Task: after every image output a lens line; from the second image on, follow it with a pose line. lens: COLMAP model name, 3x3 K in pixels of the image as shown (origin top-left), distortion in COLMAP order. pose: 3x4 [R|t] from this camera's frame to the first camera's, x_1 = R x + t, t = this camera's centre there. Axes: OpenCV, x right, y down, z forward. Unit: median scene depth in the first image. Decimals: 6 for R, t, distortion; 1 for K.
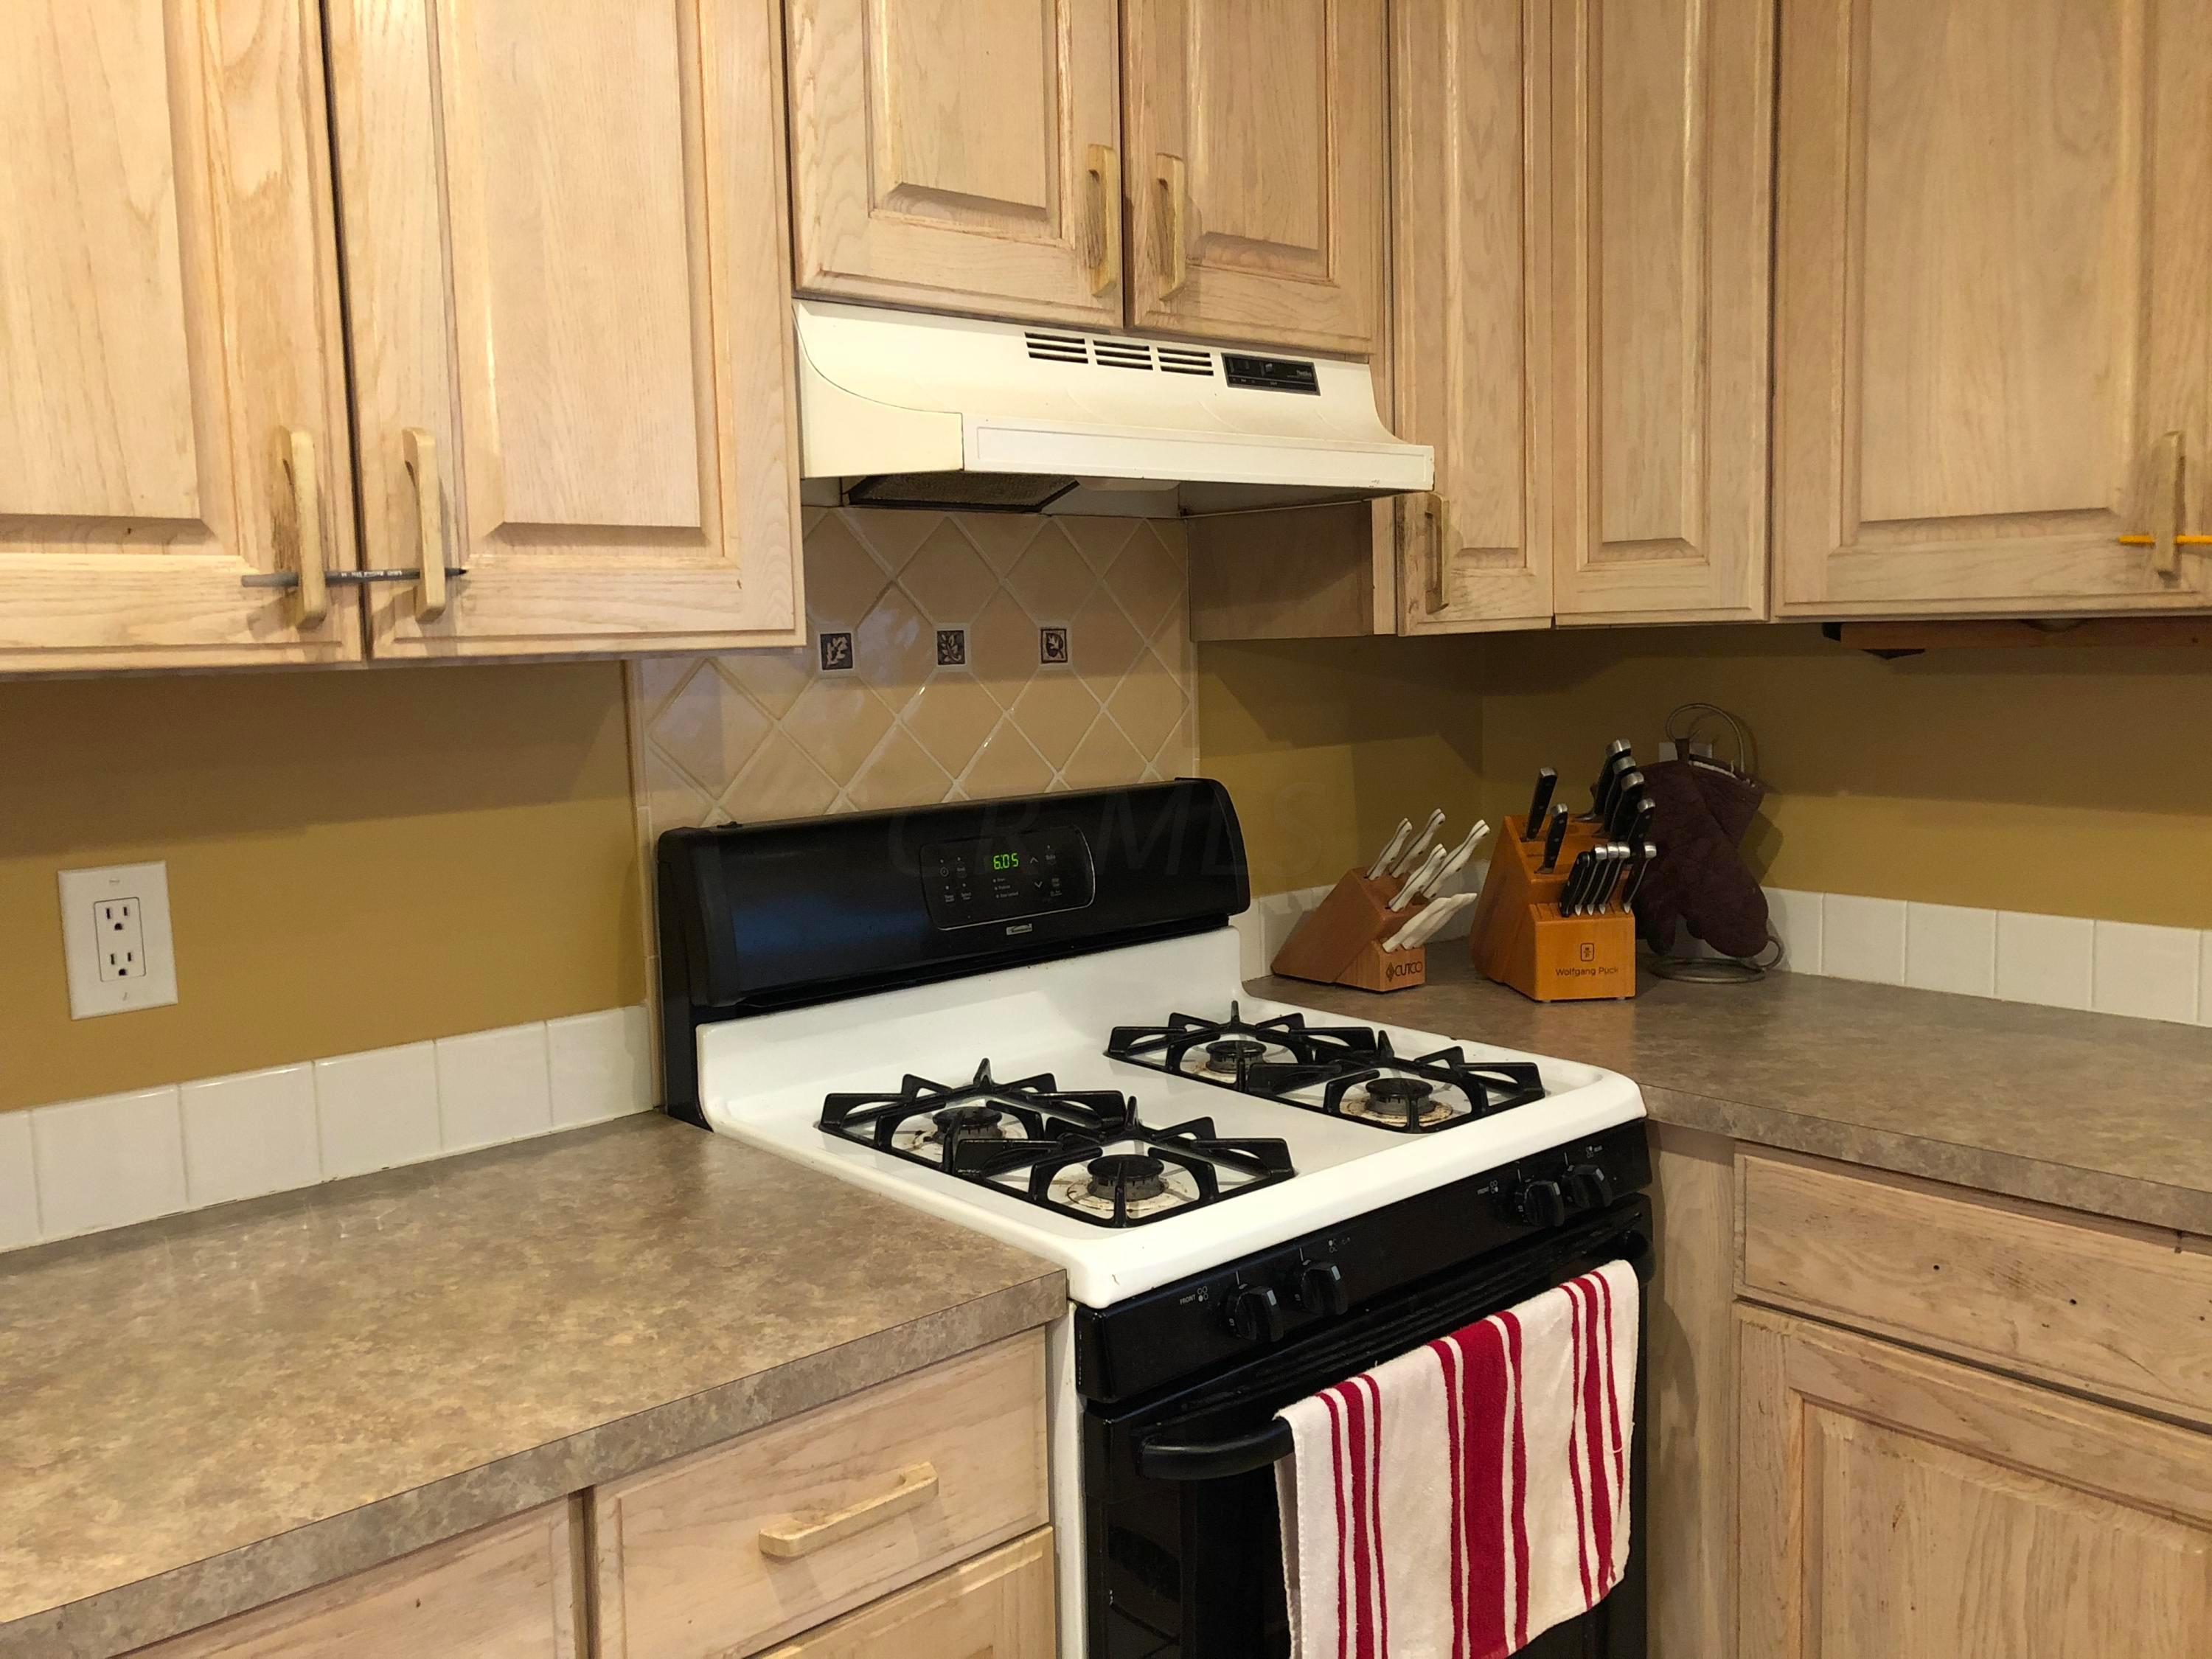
lens RADIAL K [[1800.9, 0, 1115.5], [0, 1800.9, 810.7], [0, 0, 1]] dist [0.044985, -0.035391]
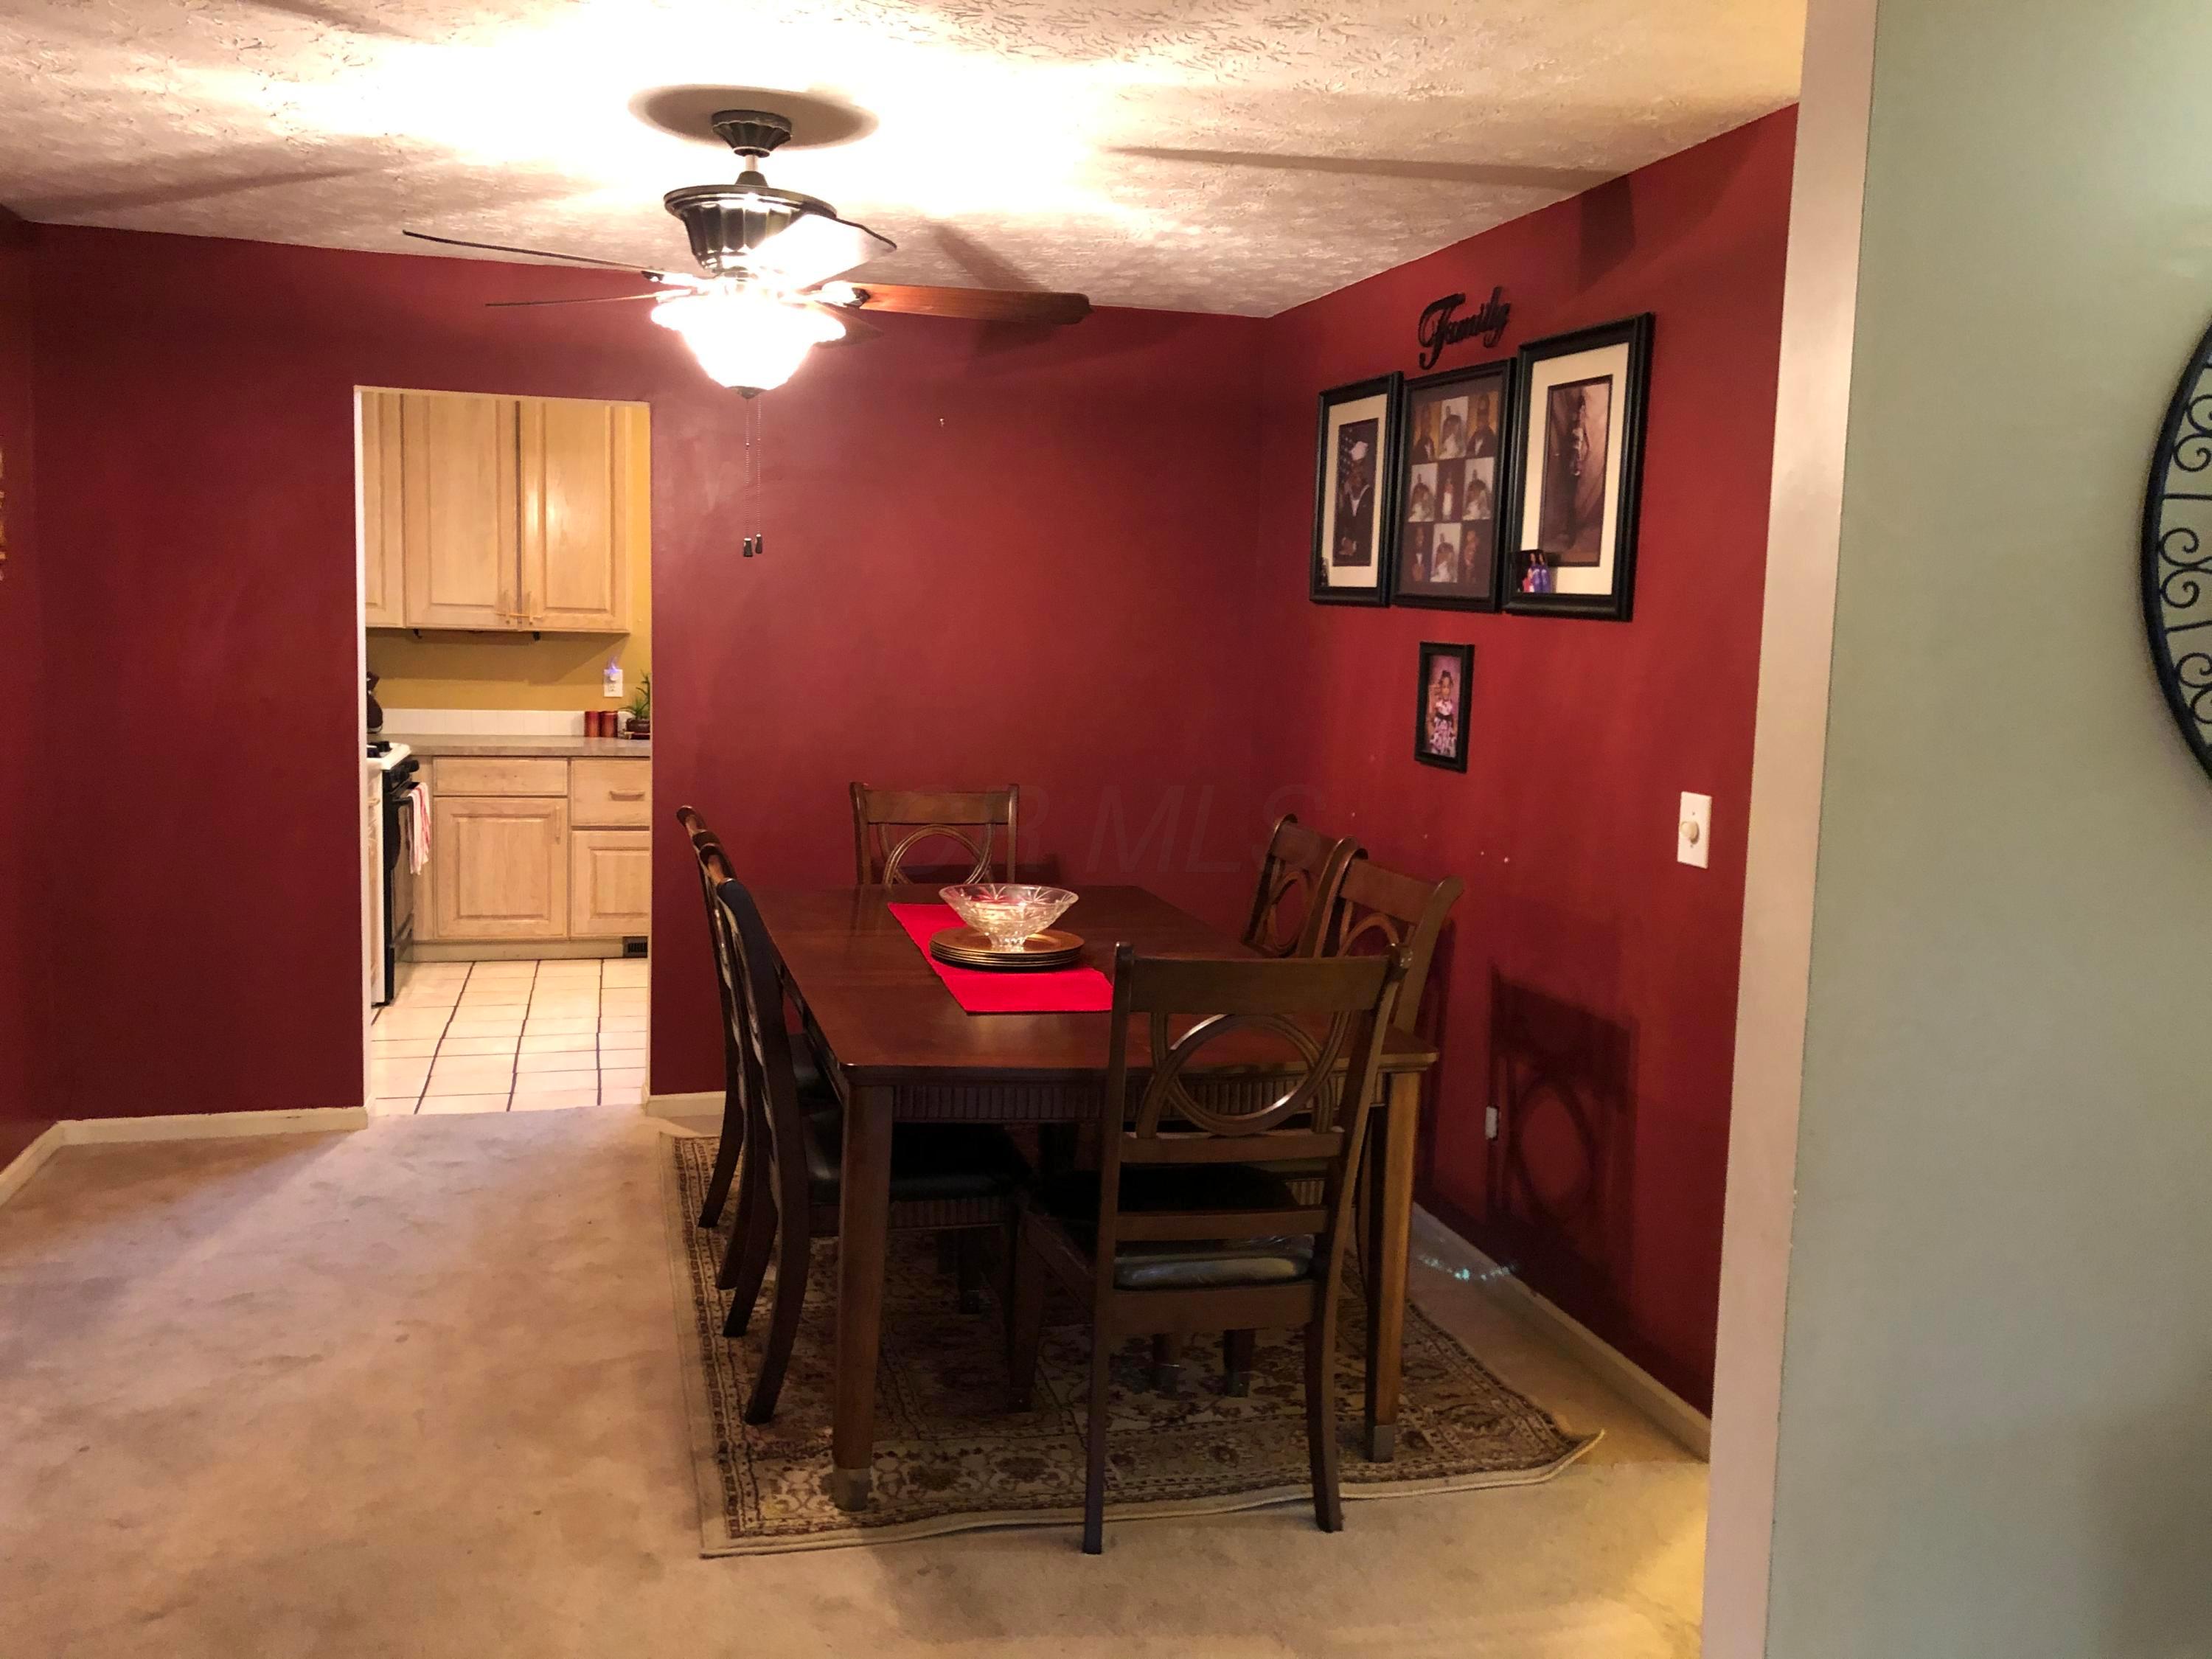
lens RADIAL K [[1800.9, 0, 1088.6], [0, 1800.9, 810.3], [0, 0, 1]] dist [0.044985, -0.035391]
pose [[0.445781, -0.054980, 0.893452, -2.575389], [0.054230, 0.997937, 0.034352, 0.236748], [-0.893498, 0.033138, 0.447843, -2.078449]]
